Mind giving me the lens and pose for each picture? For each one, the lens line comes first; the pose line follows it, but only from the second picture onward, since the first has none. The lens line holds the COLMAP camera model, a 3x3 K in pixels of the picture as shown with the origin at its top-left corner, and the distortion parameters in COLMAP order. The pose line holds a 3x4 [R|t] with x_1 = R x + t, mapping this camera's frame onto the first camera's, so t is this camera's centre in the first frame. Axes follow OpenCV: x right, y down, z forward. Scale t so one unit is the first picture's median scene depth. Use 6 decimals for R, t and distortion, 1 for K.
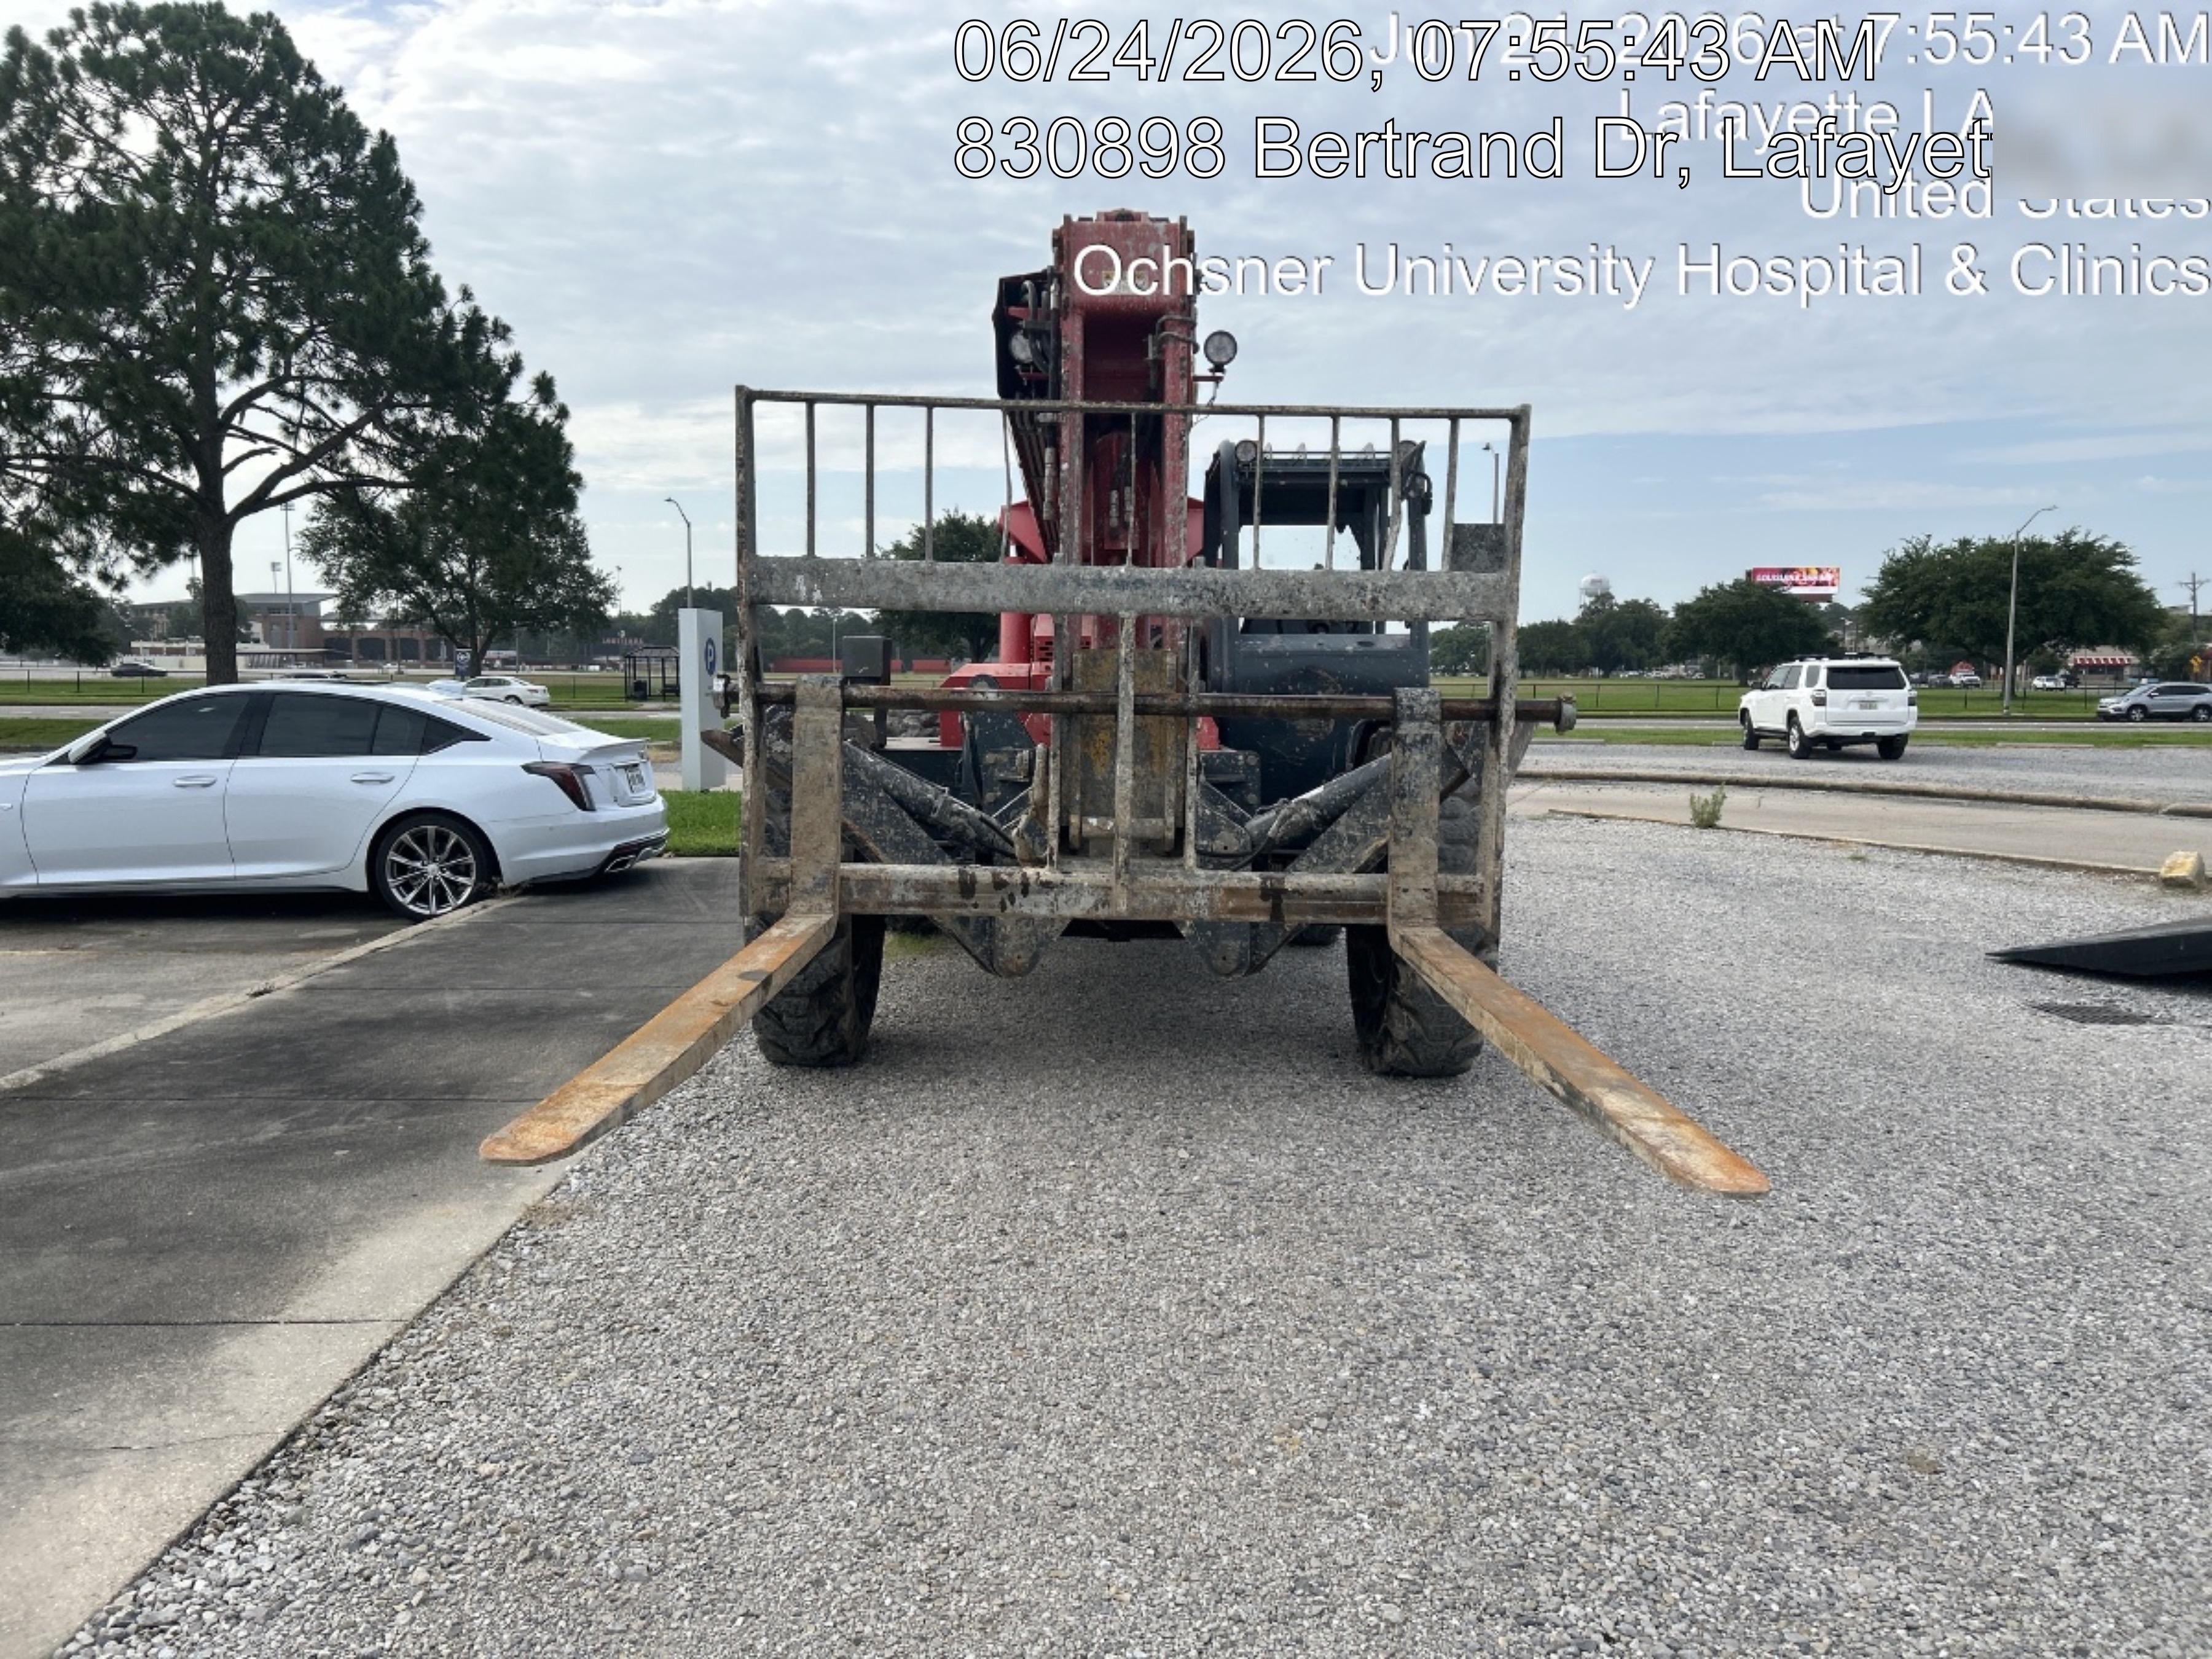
lens RADIAL K [[1671.1, 0, 1124.0], [0, 1671.1, 831.1], [0, 0, 1]] dist [0.049701, -0.047103]
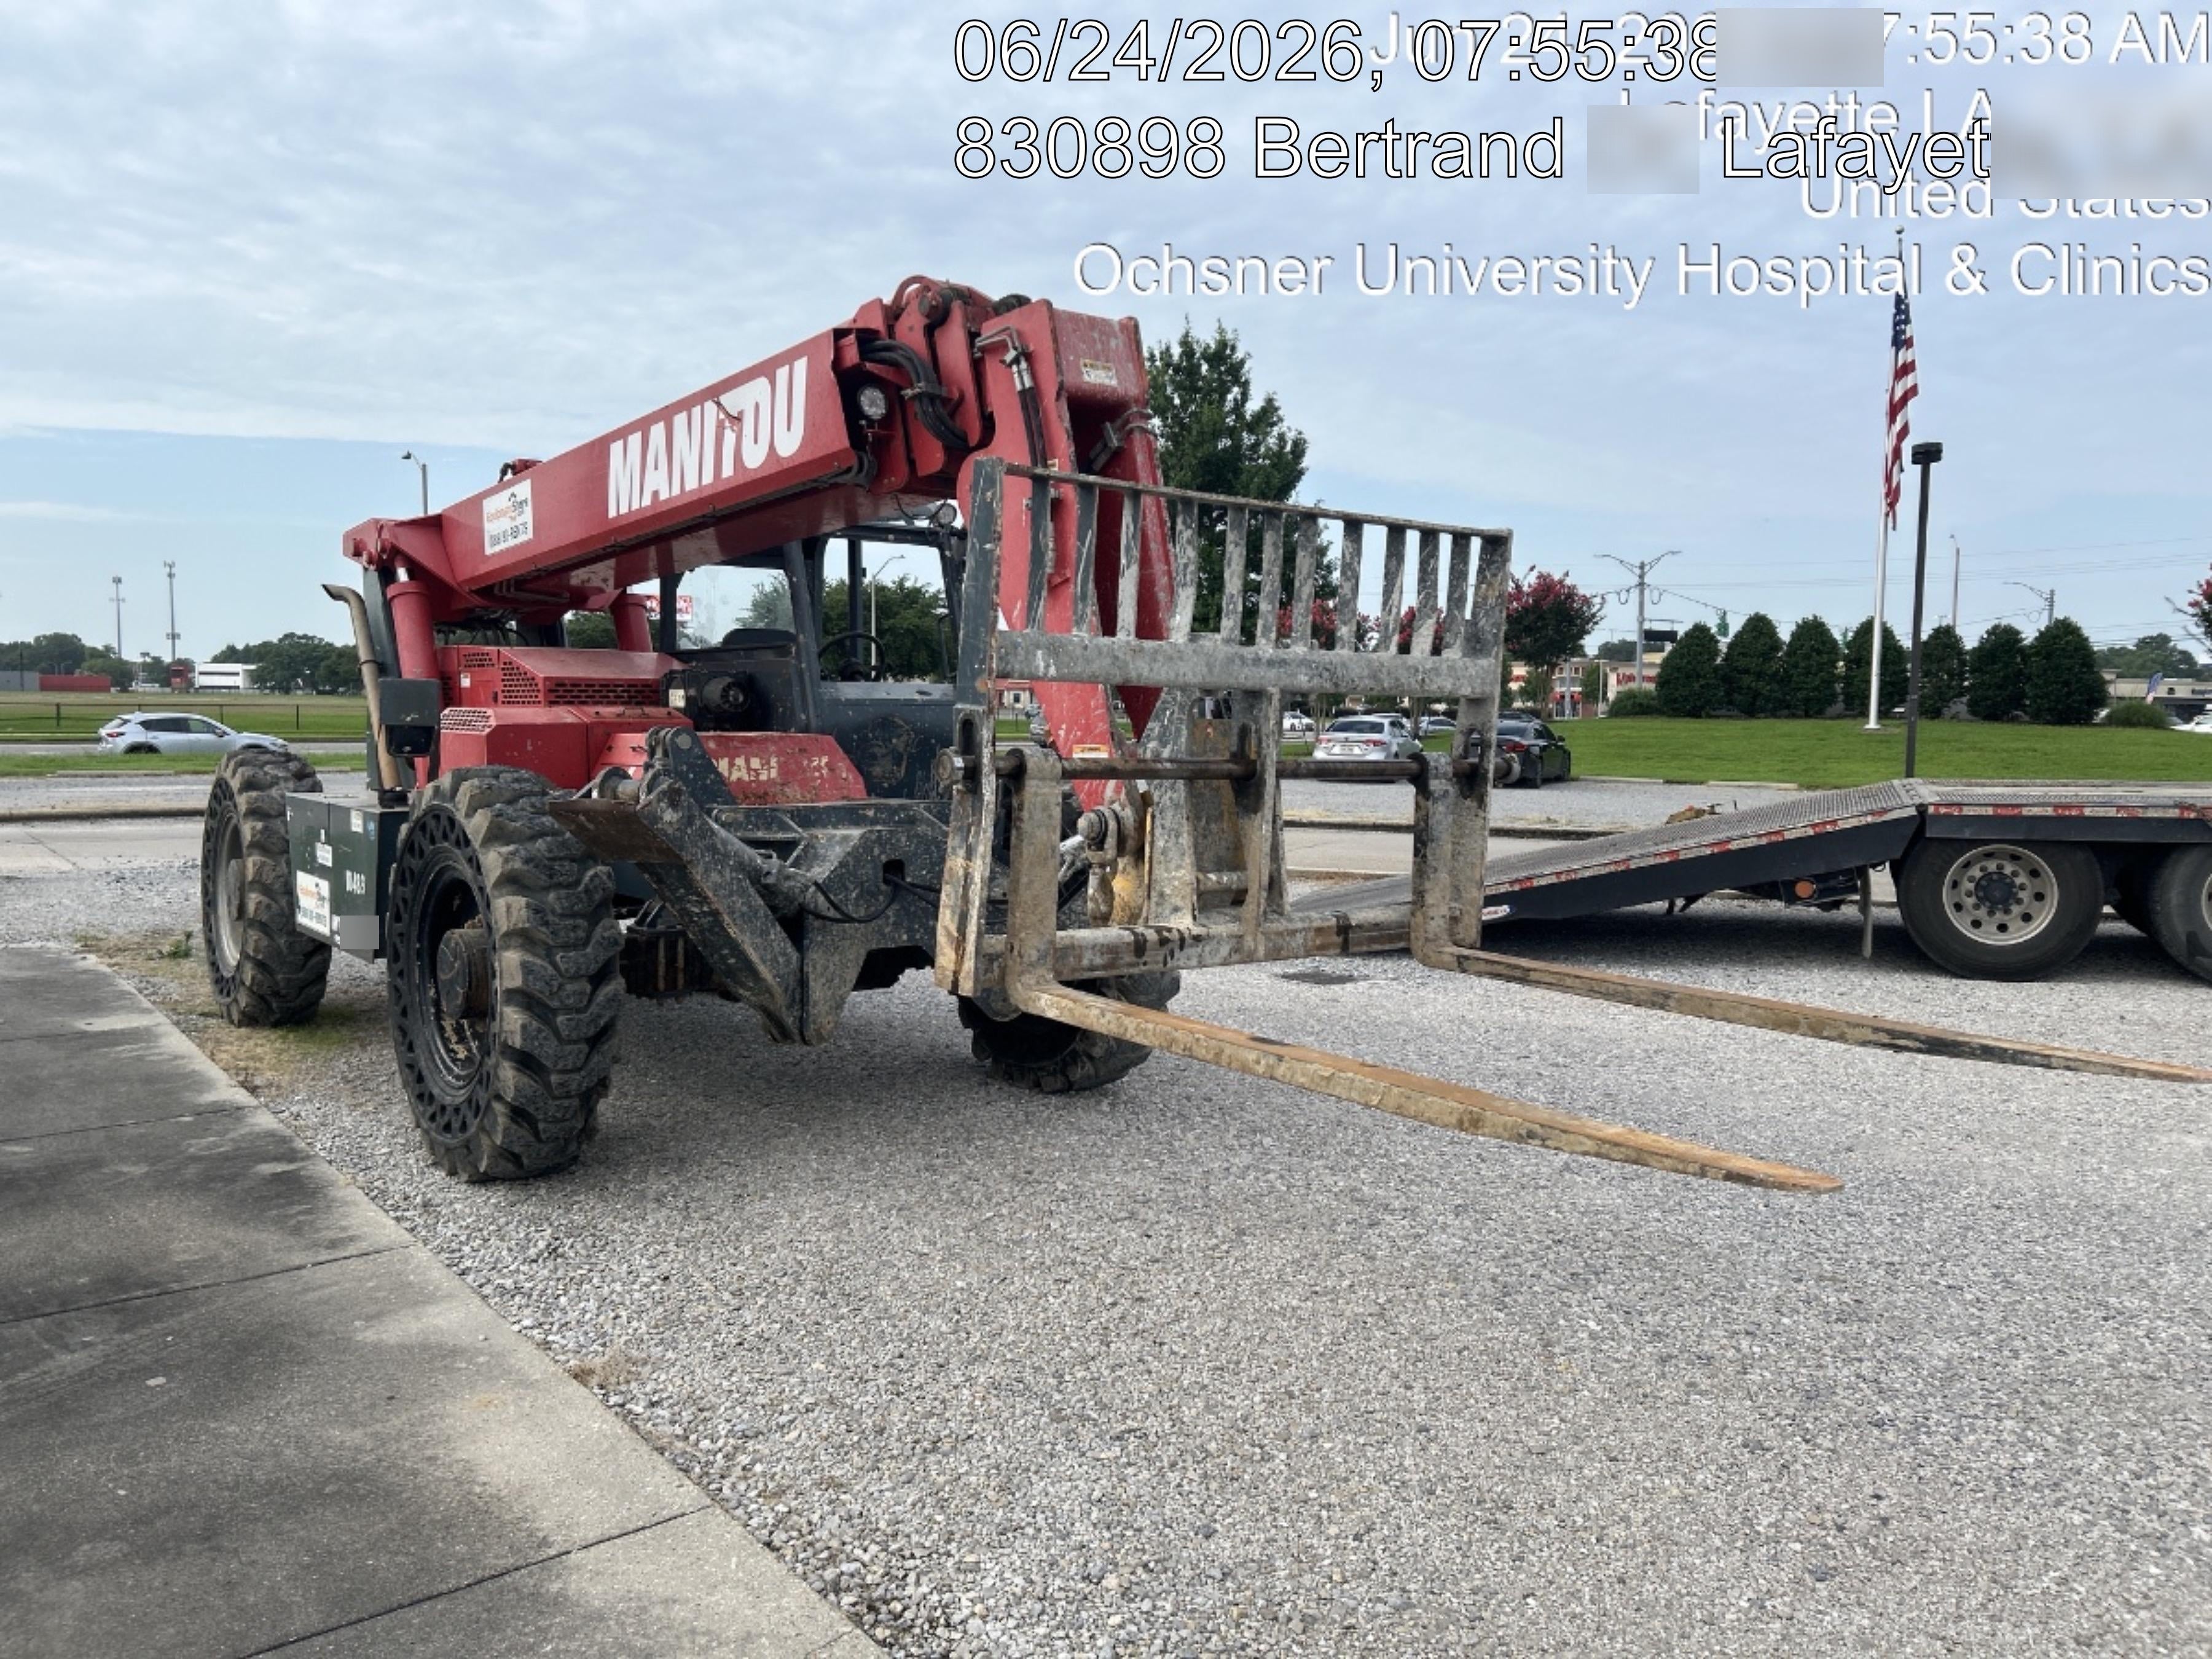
lens RADIAL K [[1667.3, 0, 1144.6], [0, 1667.3, 829.3], [0, 0, 1]] dist [0.065330, -0.073087]
pose [[0.781308, -0.041427, 0.622769, -0.672256], [0.049561, 0.998762, 0.004260, -0.040331], [-0.622175, 0.027537, 0.782394, 0.158052]]
